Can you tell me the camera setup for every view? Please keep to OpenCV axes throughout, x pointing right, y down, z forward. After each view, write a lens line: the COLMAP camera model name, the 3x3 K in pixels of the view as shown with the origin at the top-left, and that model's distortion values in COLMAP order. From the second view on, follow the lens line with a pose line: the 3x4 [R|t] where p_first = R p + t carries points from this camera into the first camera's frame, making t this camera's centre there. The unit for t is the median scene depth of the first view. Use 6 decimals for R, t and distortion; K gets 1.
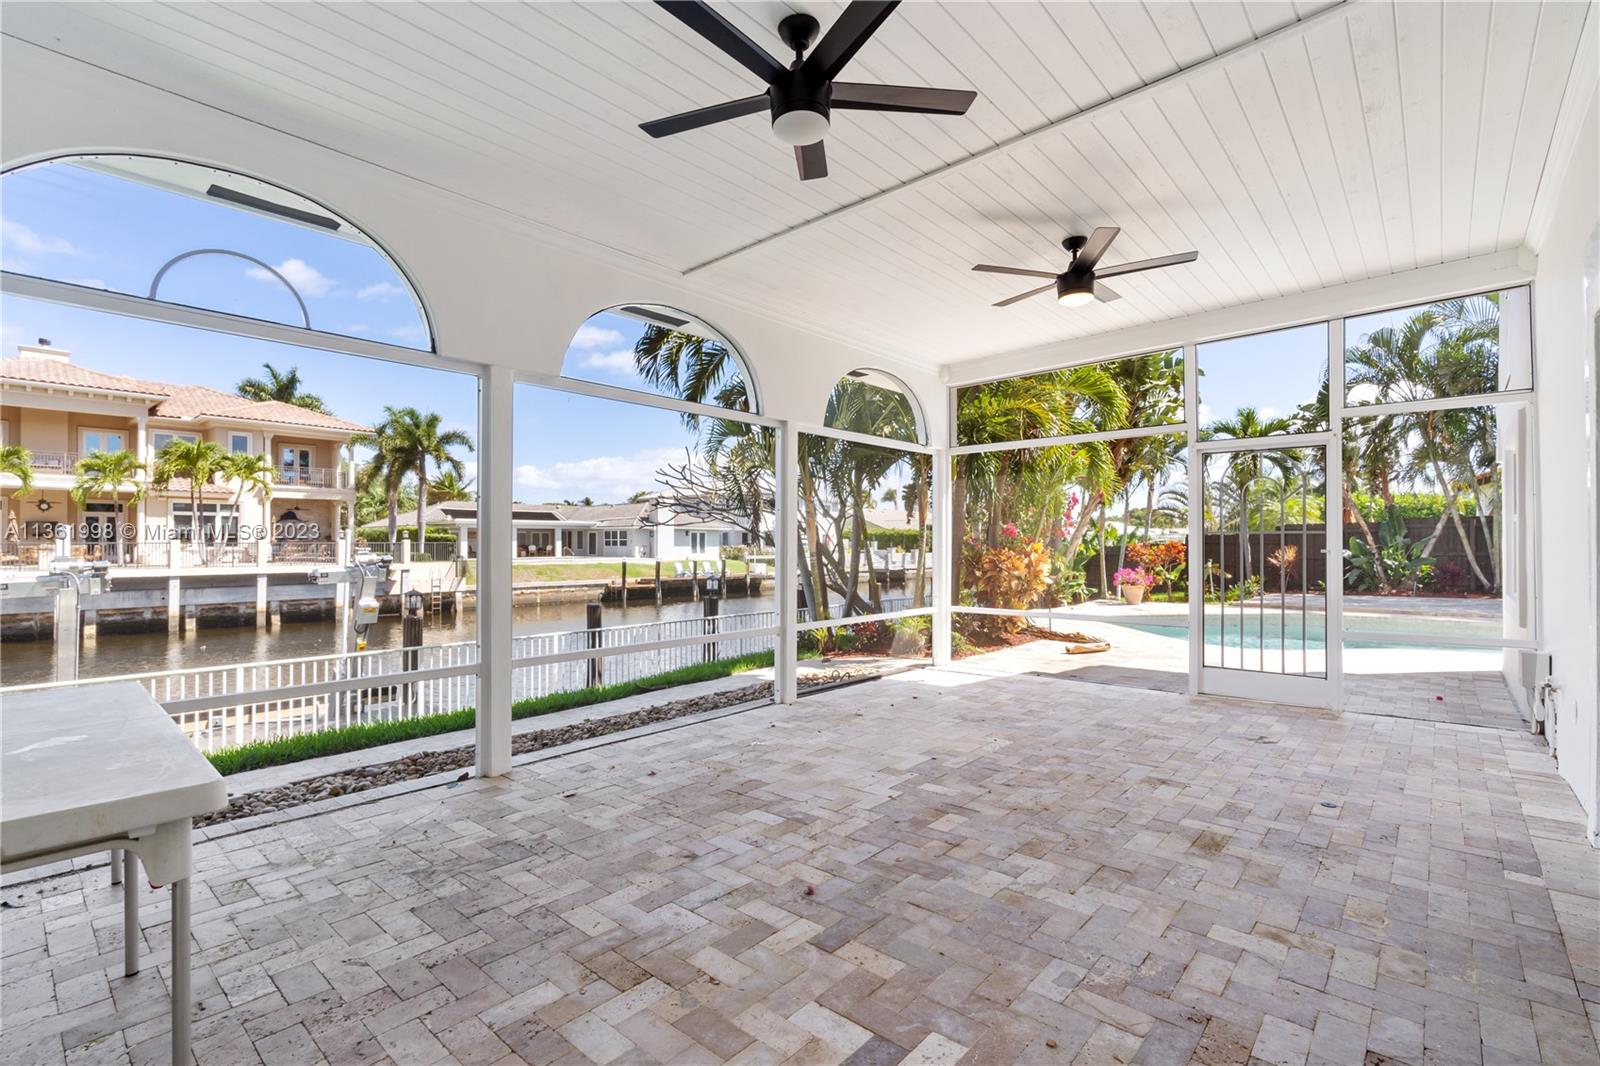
lens RADIAL K [[718.0, 0, 800.0], [0, 718.0, 533.0], [0, 0, 1]] dist [-0.005664, 0.000005]
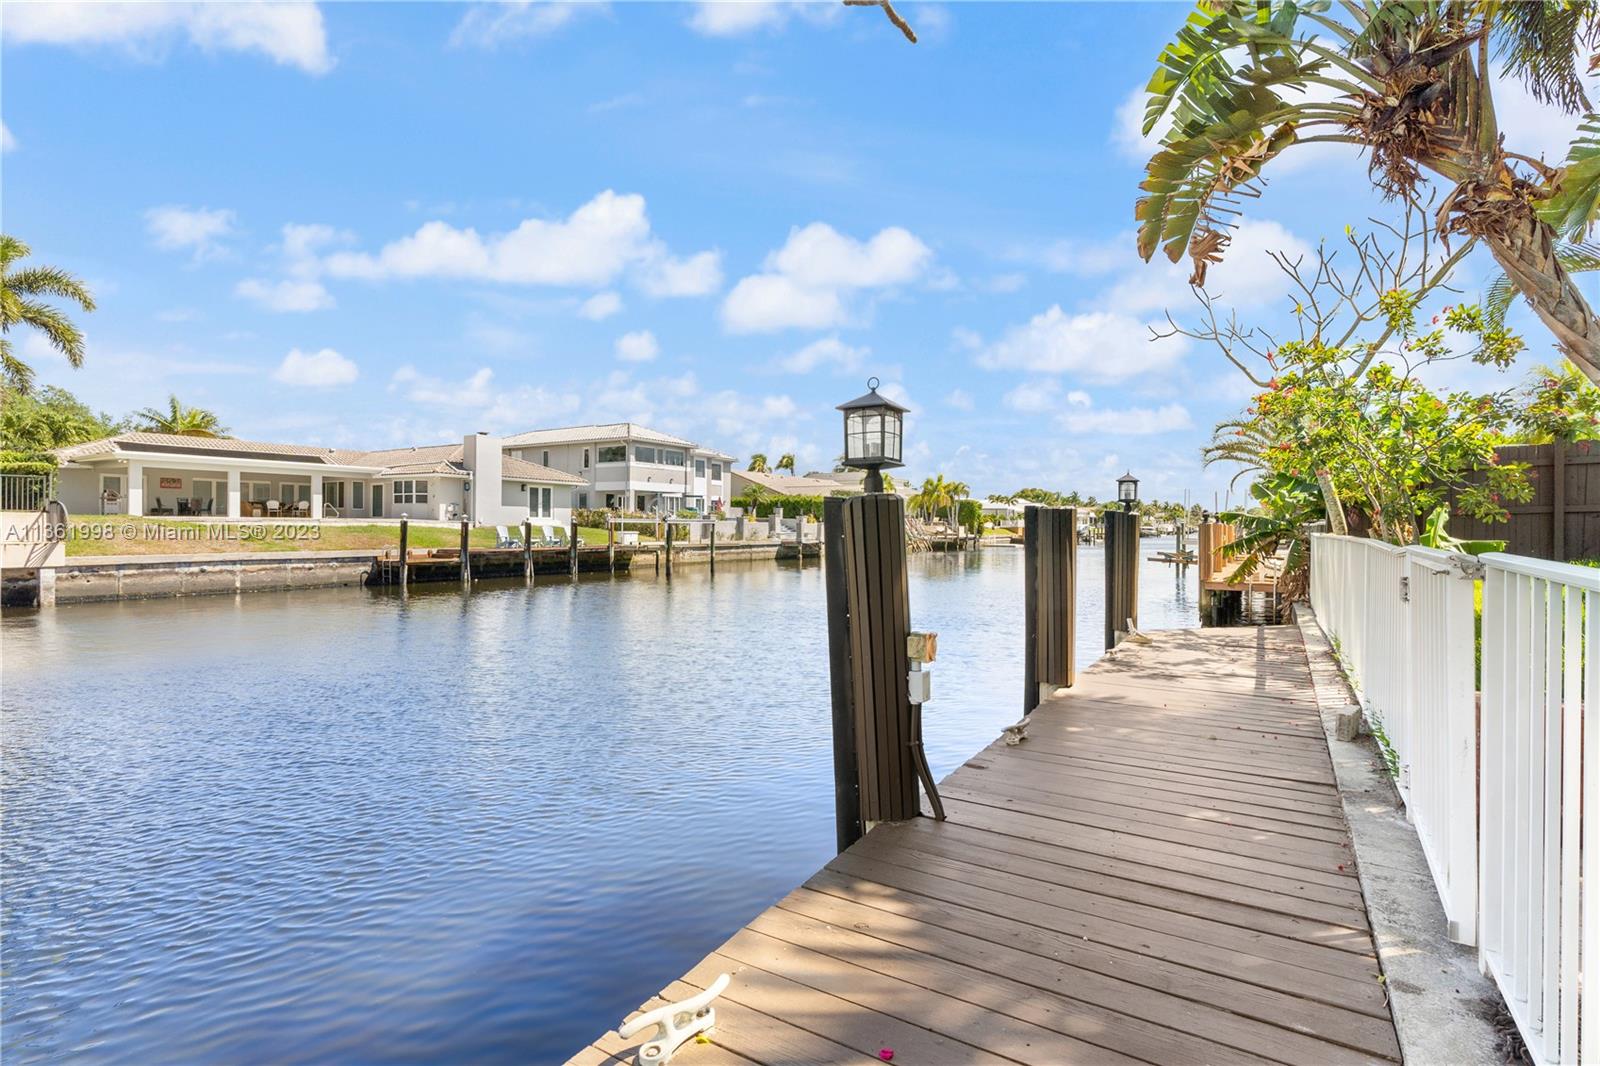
lens RADIAL K [[718.0, 0, 800.0], [0, 718.0, 533.0], [0, 0, 1]] dist [-0.005664, 0.000005]
pose [[0.984216, 0.009274, 0.176729, -0.016061], [-0.013222, 0.999688, 0.021177, 0.027648], [-0.176477, -0.023179, 0.984032, 0.282253]]
